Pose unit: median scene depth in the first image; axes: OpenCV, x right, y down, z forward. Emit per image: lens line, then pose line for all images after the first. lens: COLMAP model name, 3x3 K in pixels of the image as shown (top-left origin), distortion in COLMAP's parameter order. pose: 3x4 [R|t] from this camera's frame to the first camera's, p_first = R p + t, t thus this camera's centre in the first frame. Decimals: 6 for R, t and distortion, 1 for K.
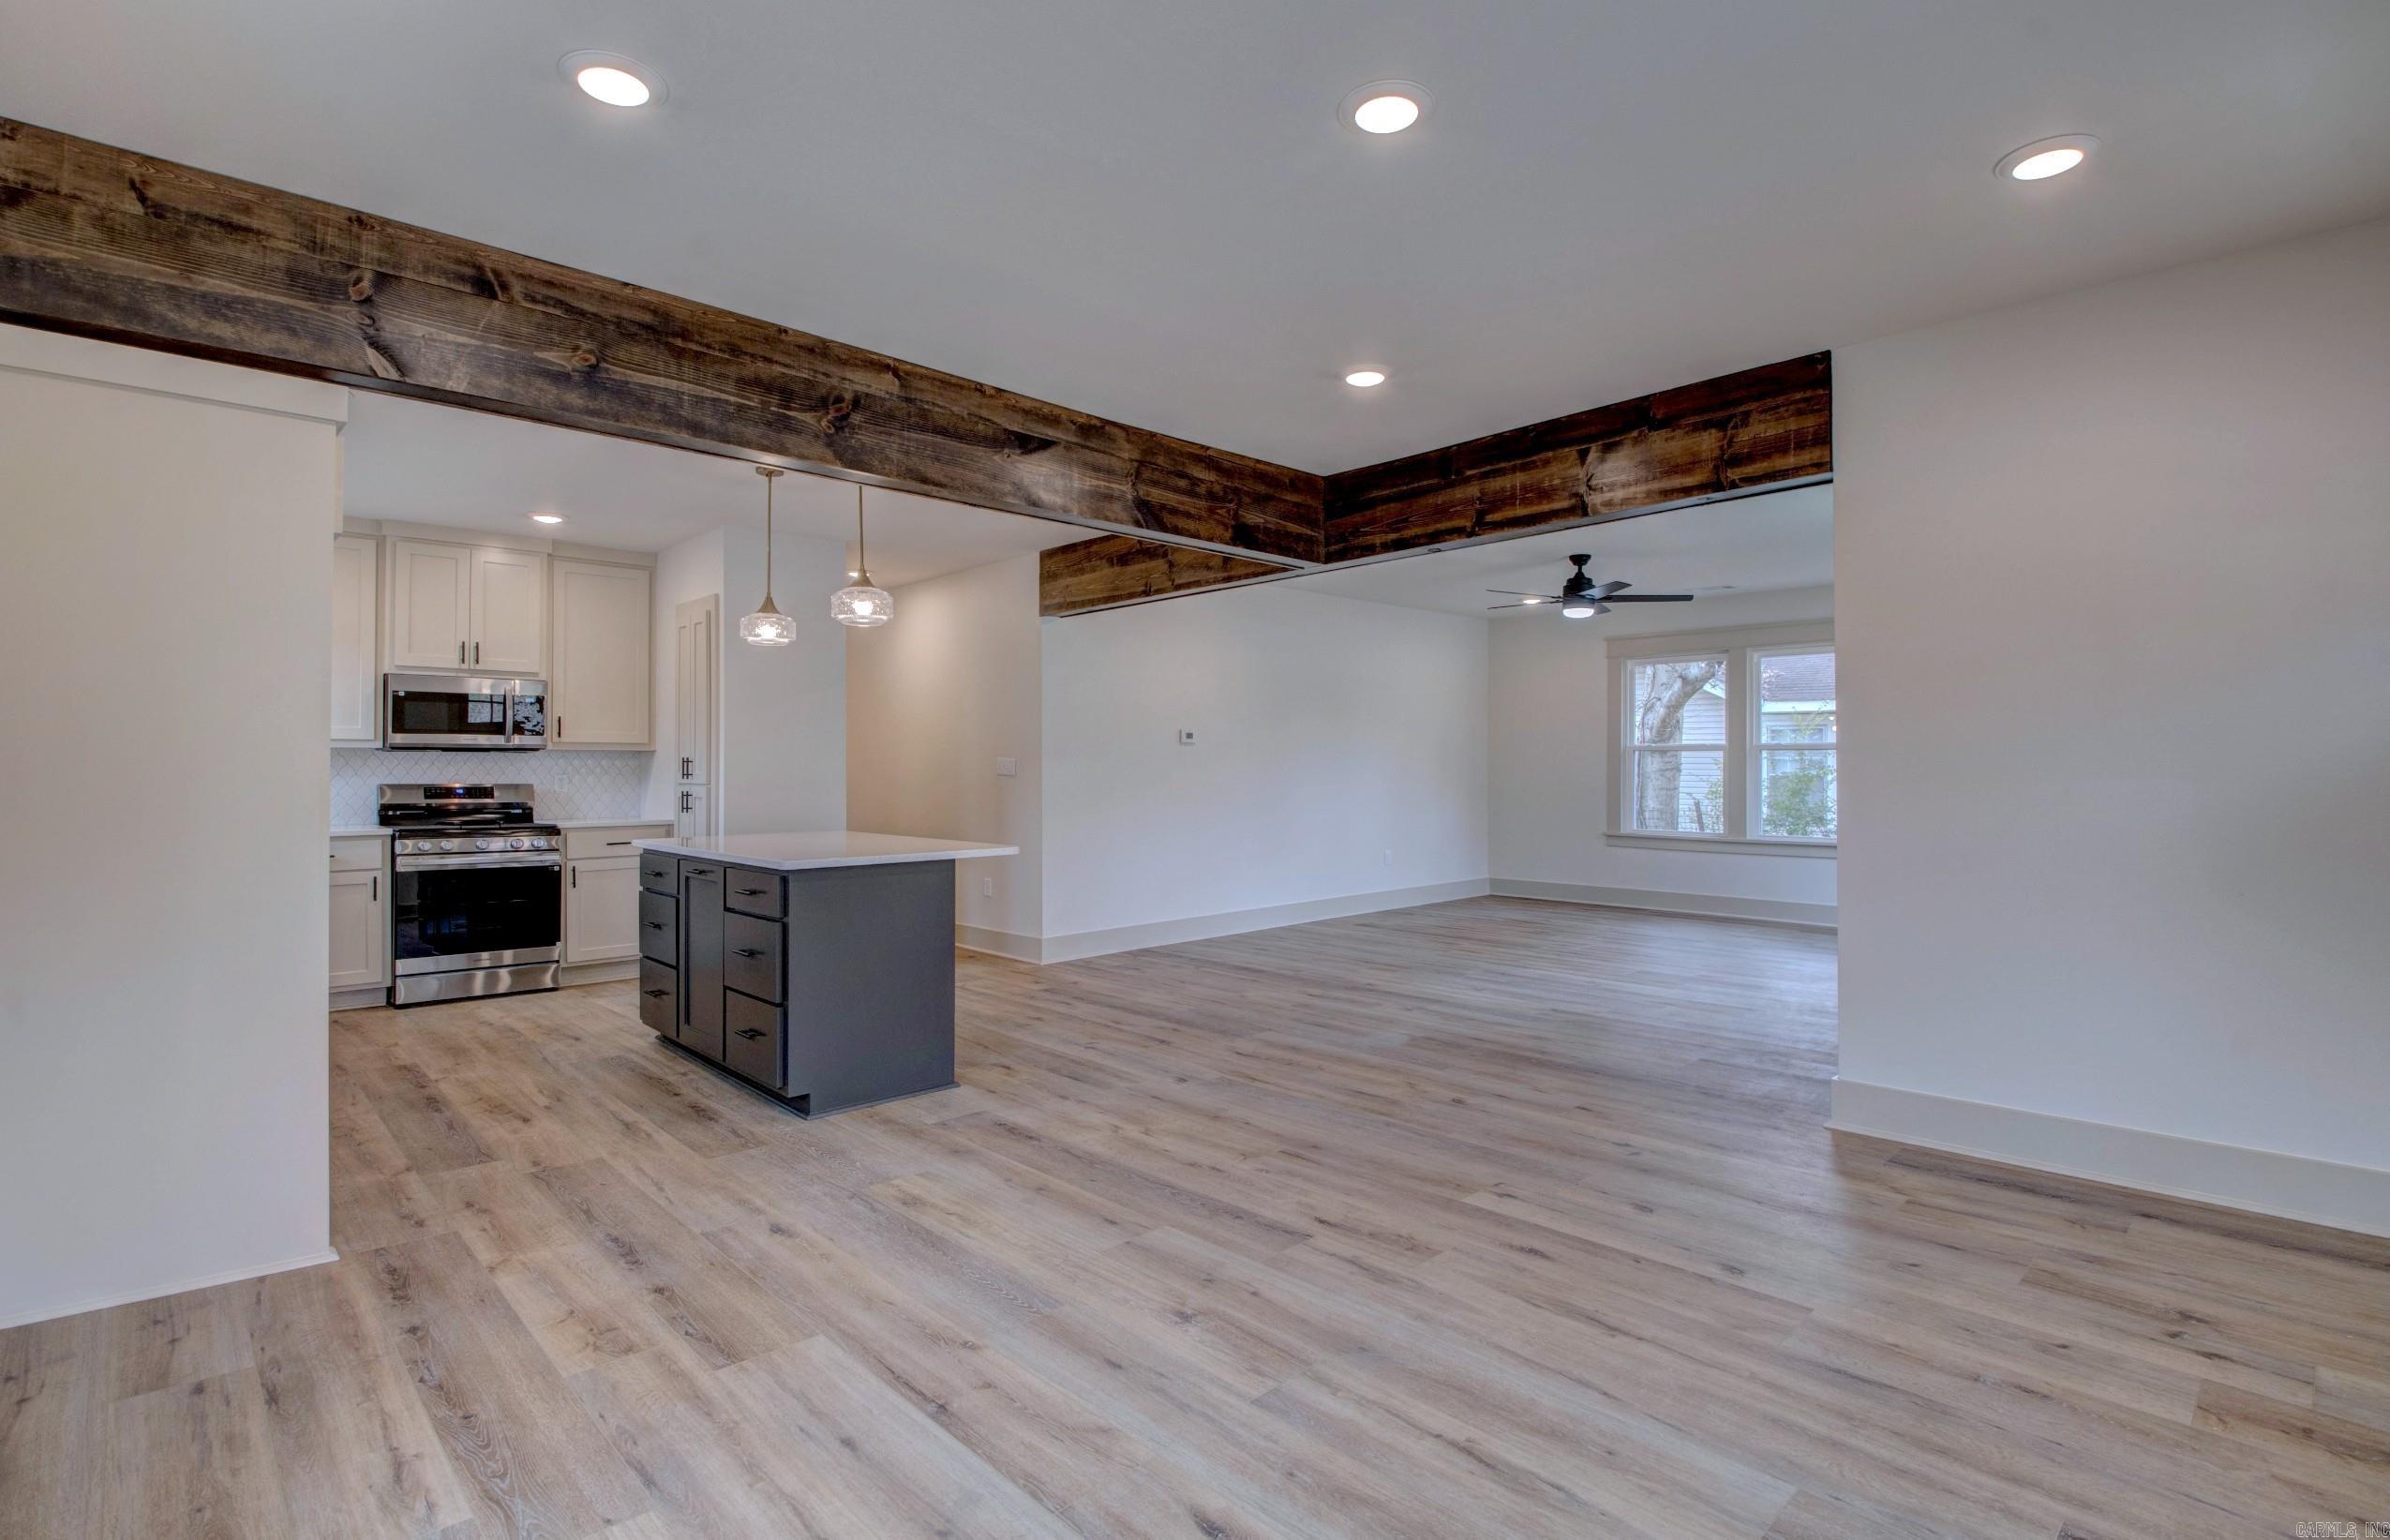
lens RADIAL K [[1113.8, 0, 1189.8], [0, 1113.8, 758.1], [0, 0, 1]] dist [0.019574, -0.030632]
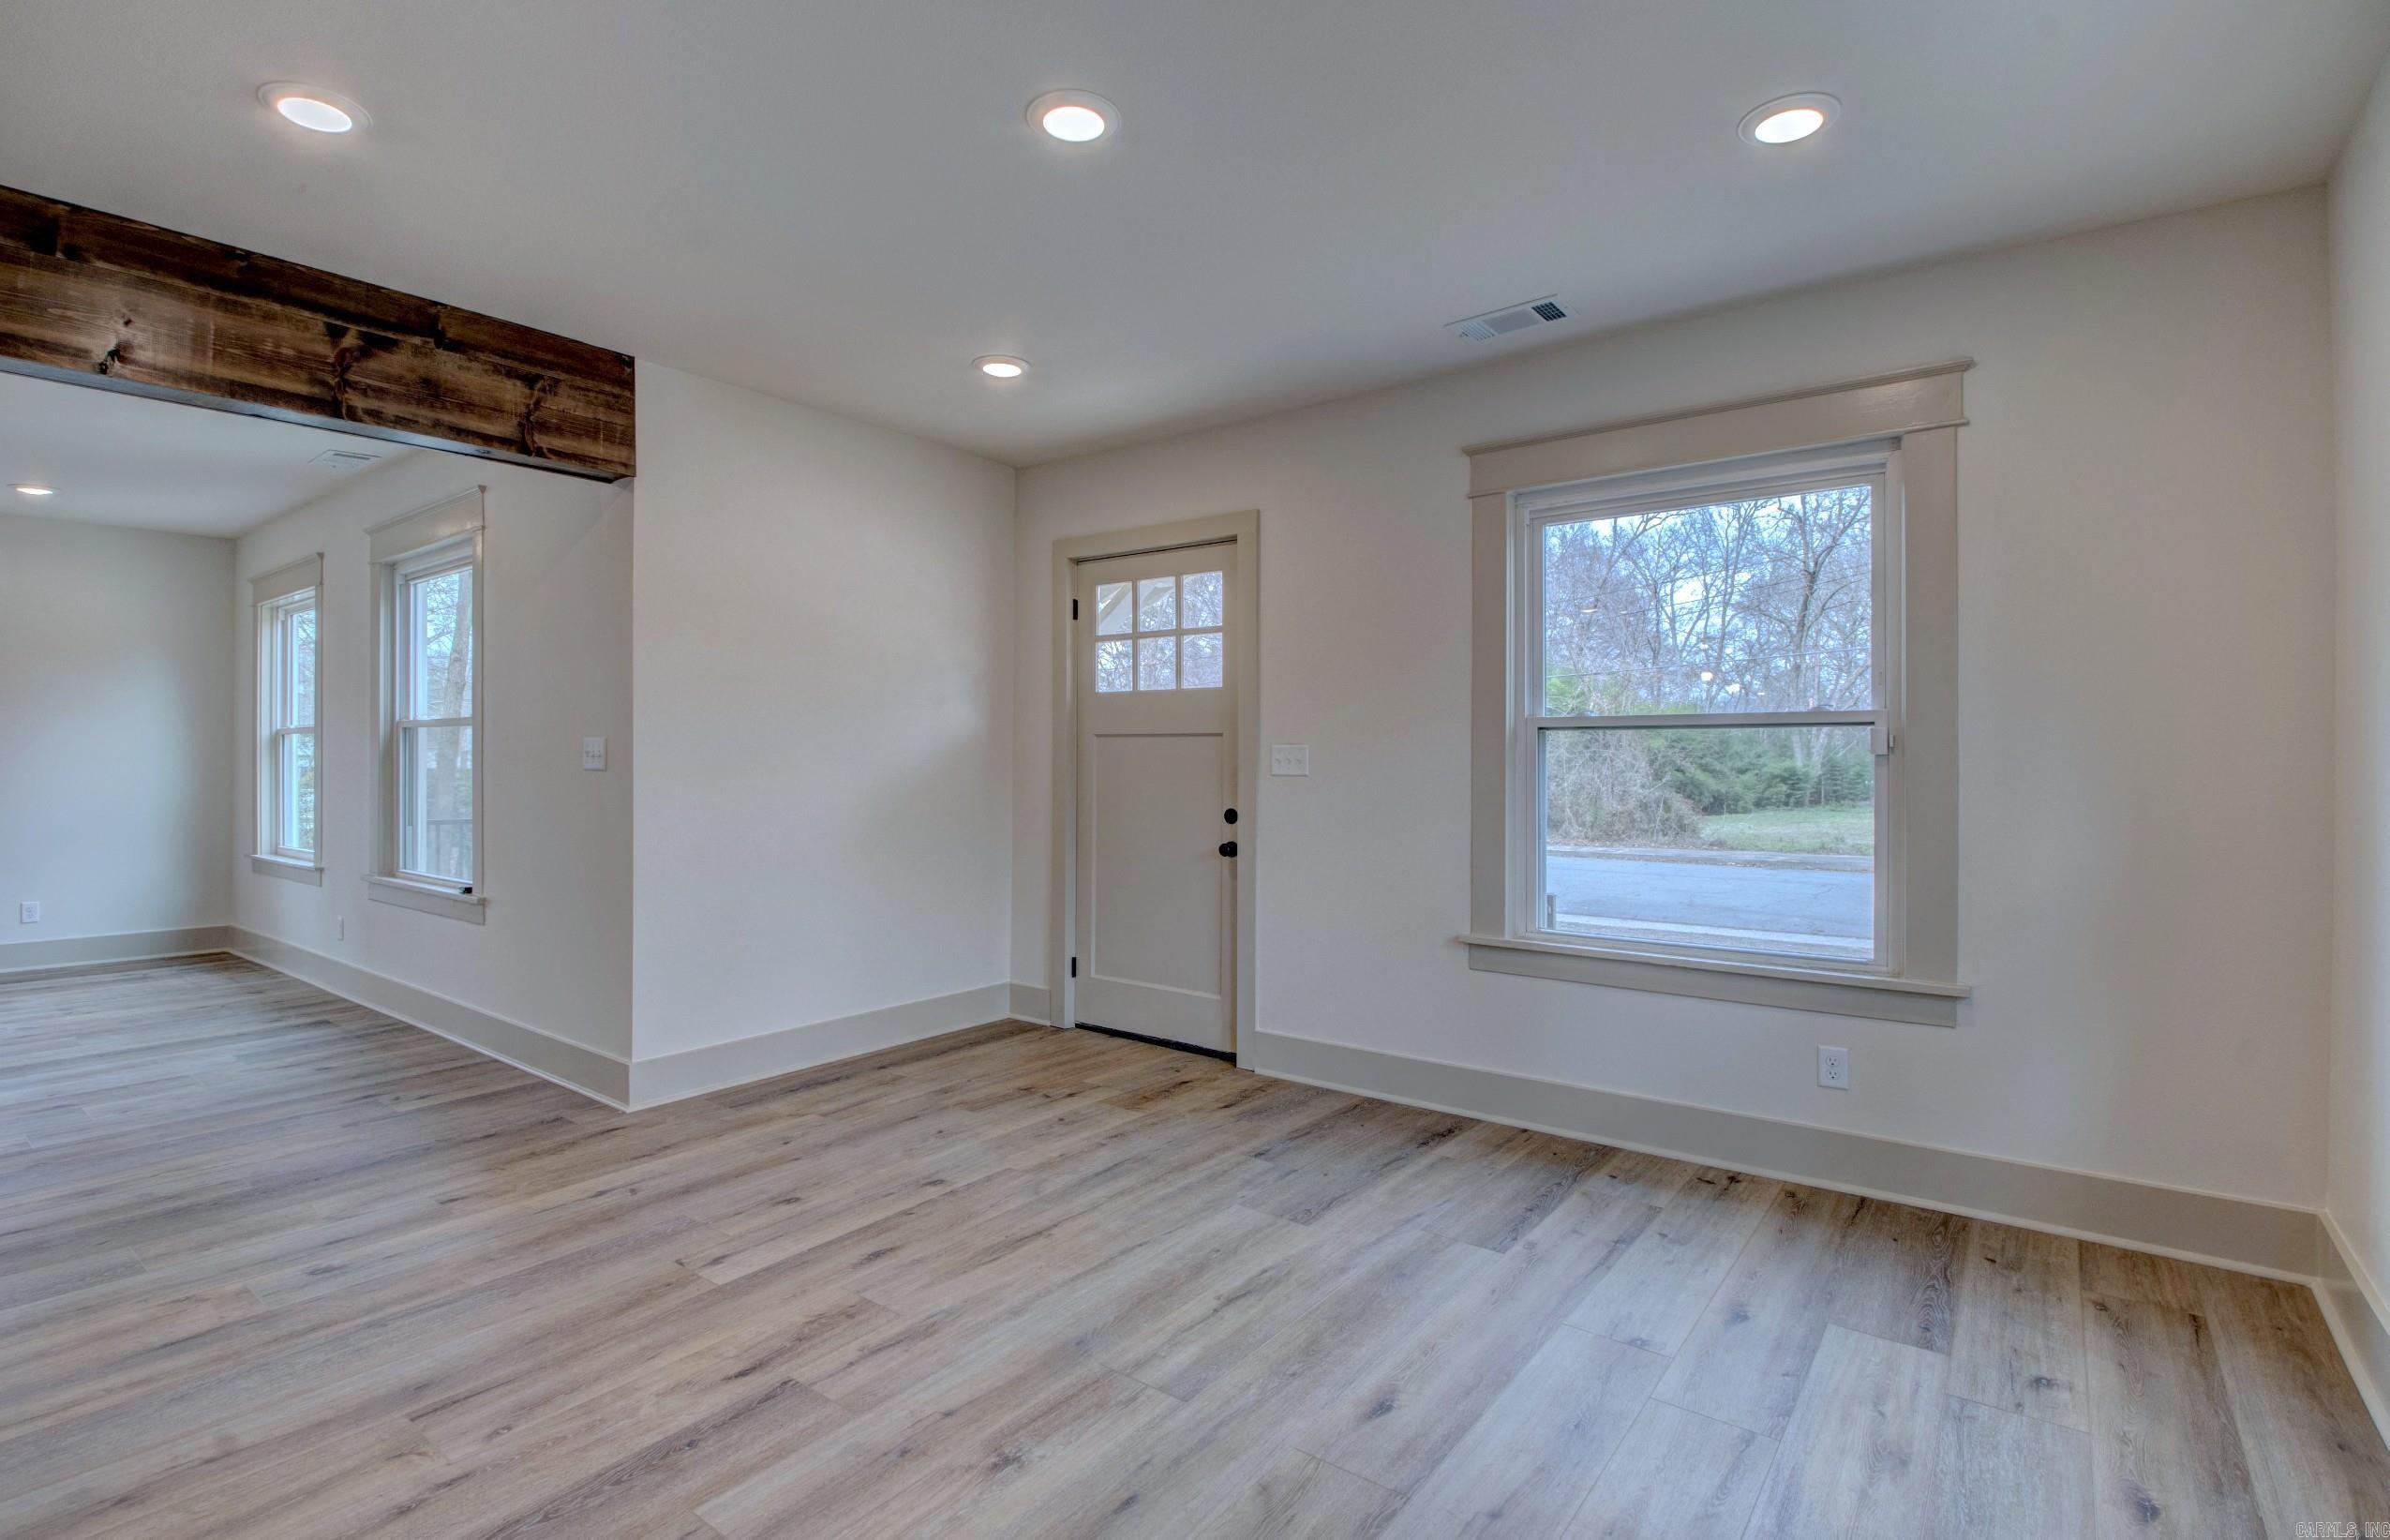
lens RADIAL K [[1109.2, 0, 1191.8], [0, 1109.2, 761.7], [0, 0, 1]] dist [0.039212, -0.045142]
pose [[-0.154896, 0.000237, 0.987931, -0.488290], [-0.013433, 0.999907, -0.002346, 0.002416], [-0.987840, -0.013634, -0.154878, 0.603635]]
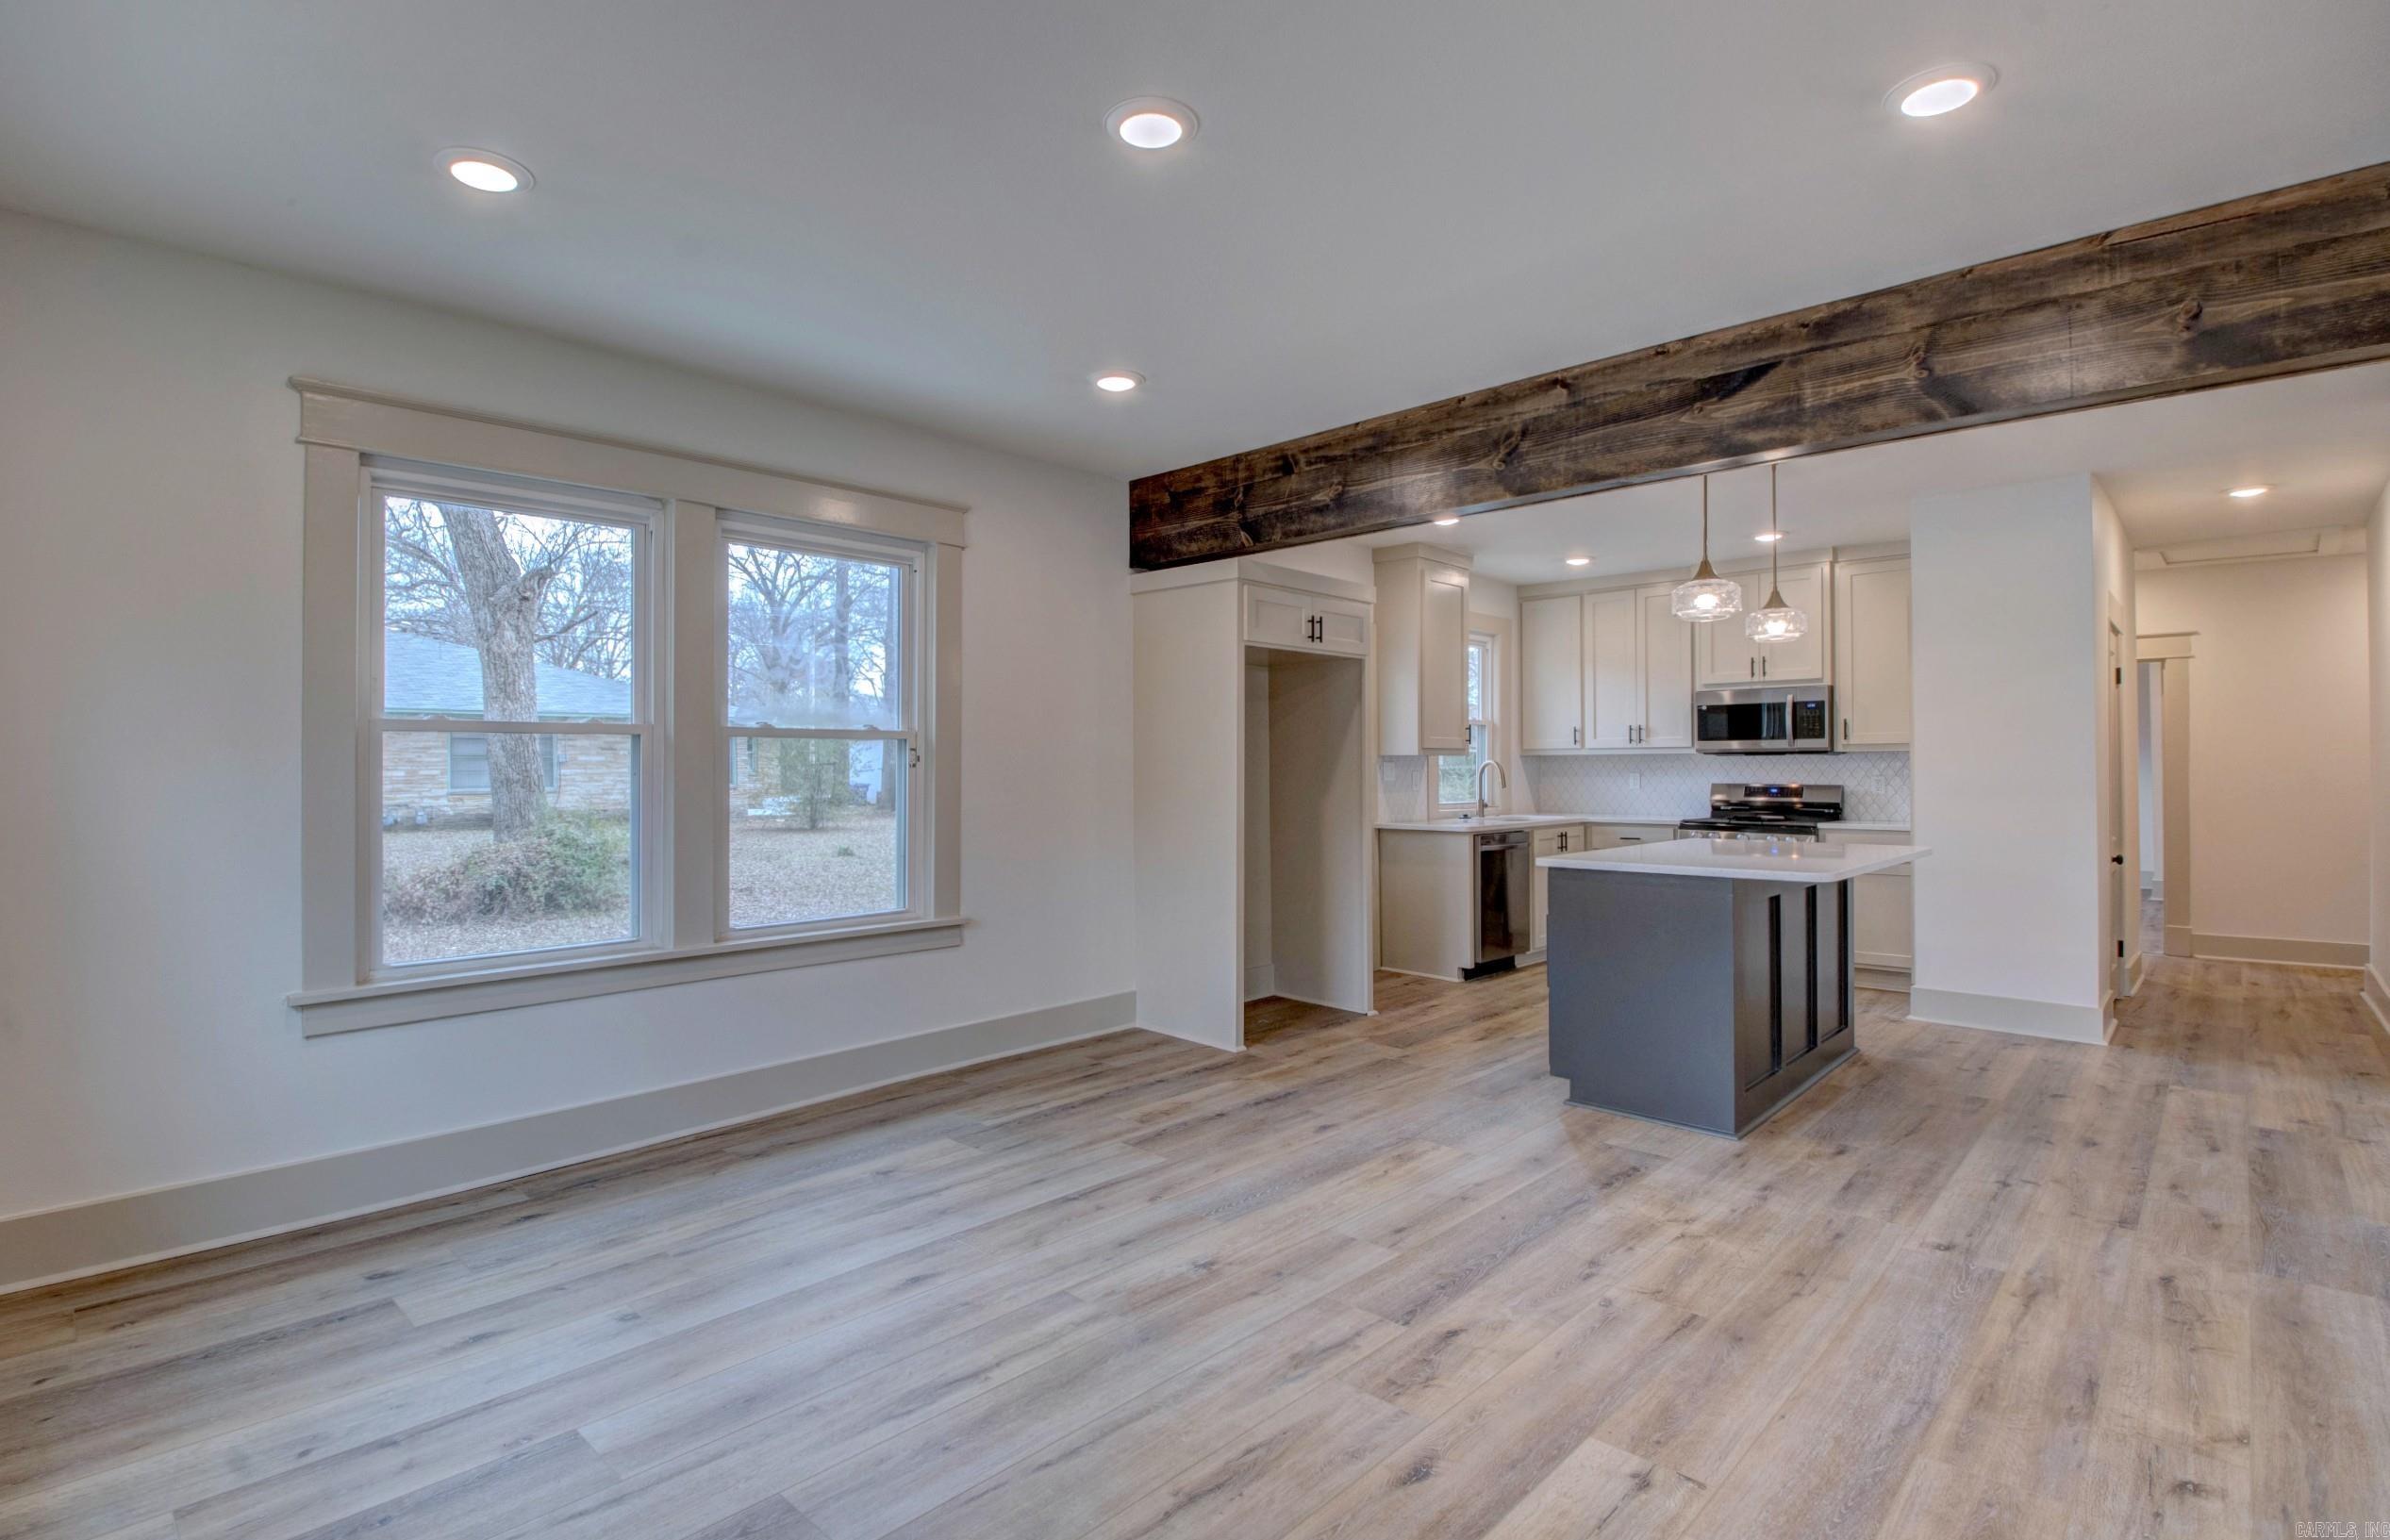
lens RADIAL K [[1131.1, 0, 1192.0], [0, 1131.1, 757.8], [0, 0, 1]] dist [0.007849, -0.017113]
pose [[0.048111, -0.009503, -0.998797, 0.689961], [0.014306, 0.999859, -0.008824, -0.001533], [0.998740, -0.013864, 0.048240, 0.567247]]
